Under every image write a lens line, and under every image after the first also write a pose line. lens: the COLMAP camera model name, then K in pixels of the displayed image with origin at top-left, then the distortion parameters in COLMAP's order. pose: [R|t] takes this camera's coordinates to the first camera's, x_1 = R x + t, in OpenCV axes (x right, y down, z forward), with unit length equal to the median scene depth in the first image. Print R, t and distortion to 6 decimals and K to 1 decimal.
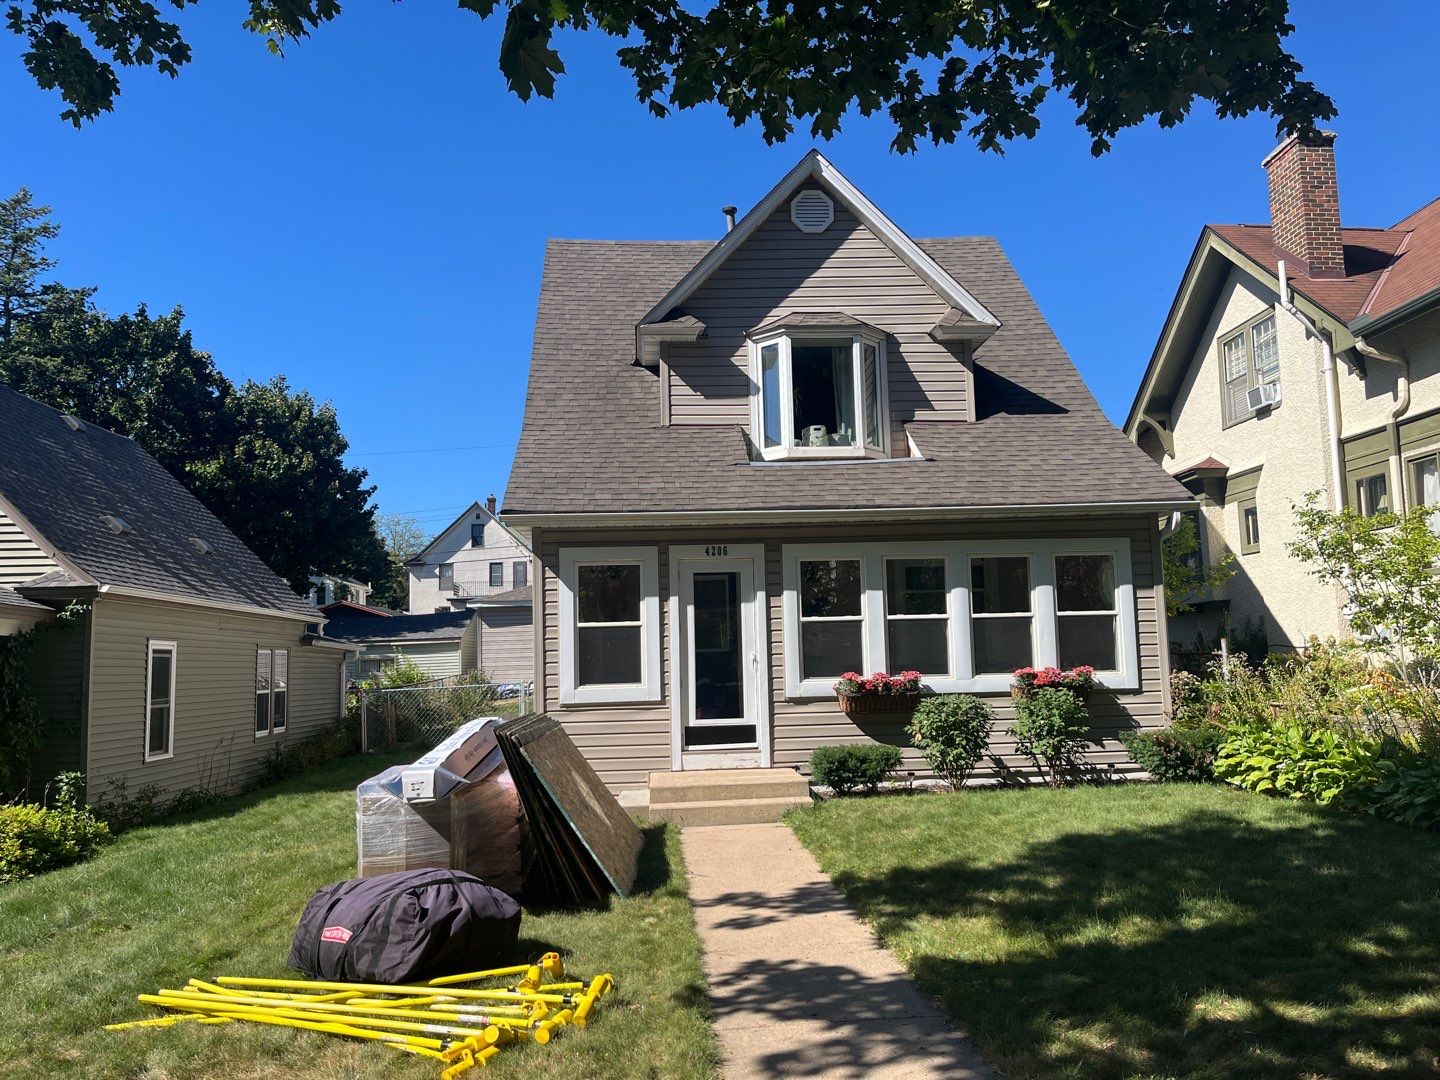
lens RADIAL K [[1150.8, 0, 720.0], [0, 1150.8, 540.0], [0, 0, 1]] dist [-0.002542, -0.002562]
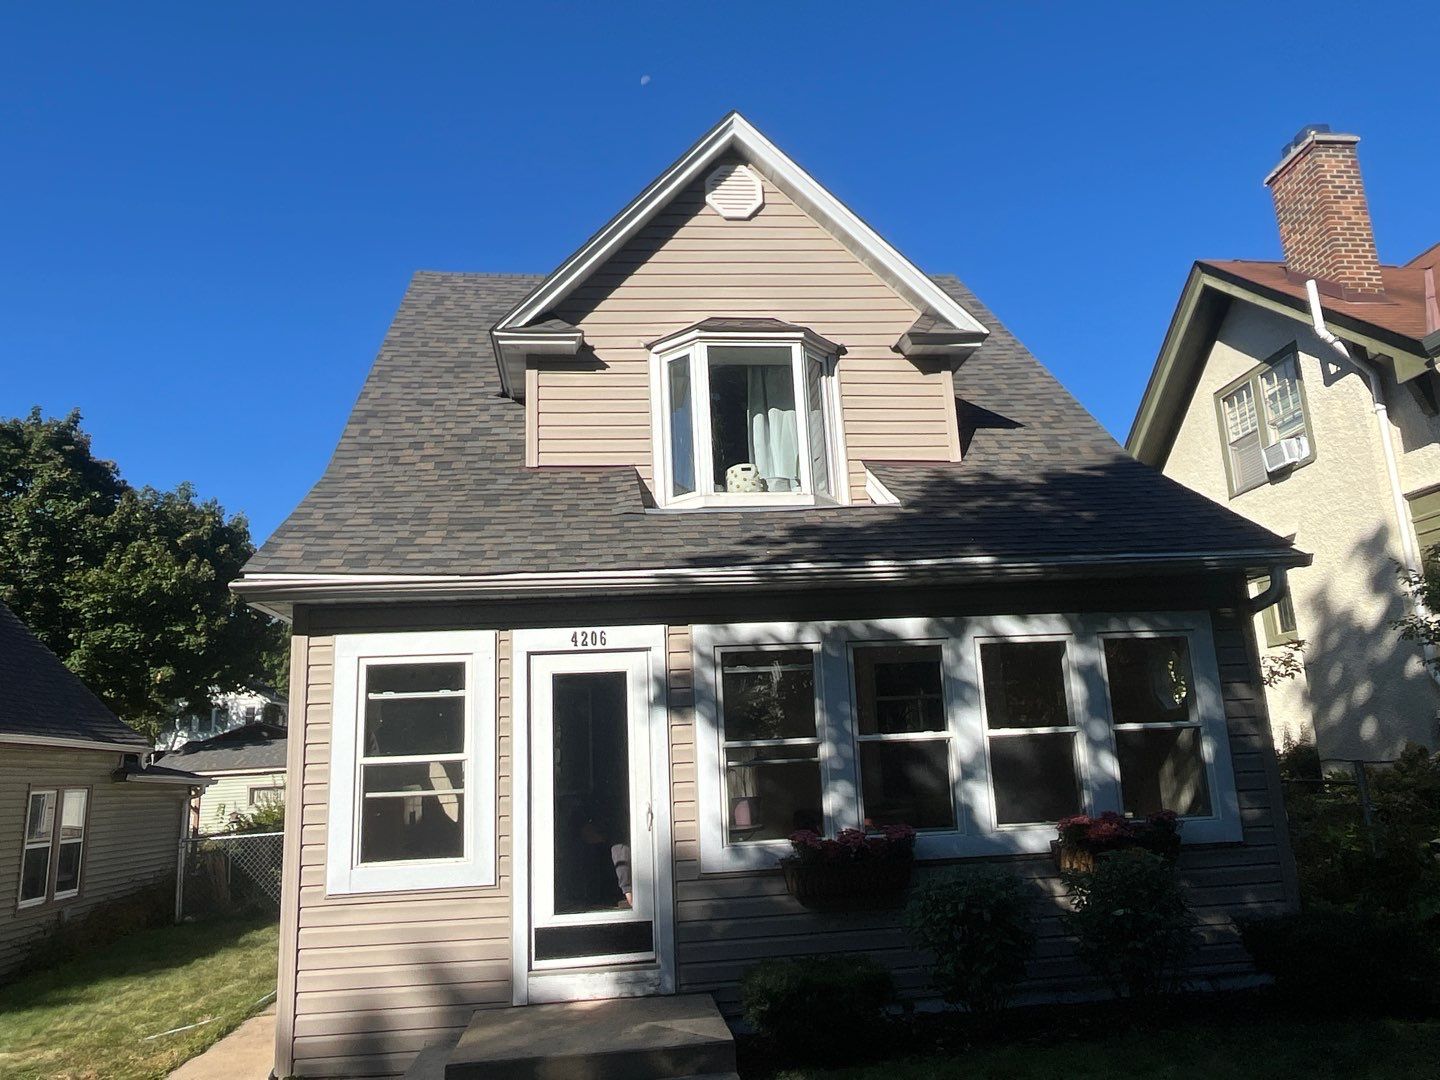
lens RADIAL K [[1155.0, 0, 720.2], [0, 1155.0, 488.1], [0, 0, 1]] dist [0.000045, -0.003516]
pose [[0.998280, -0.005441, 0.058367, 0.026315], [0.013589, 0.990039, -0.140137, 0.014176], [-0.057023, 0.140689, 0.988410, 0.279982]]
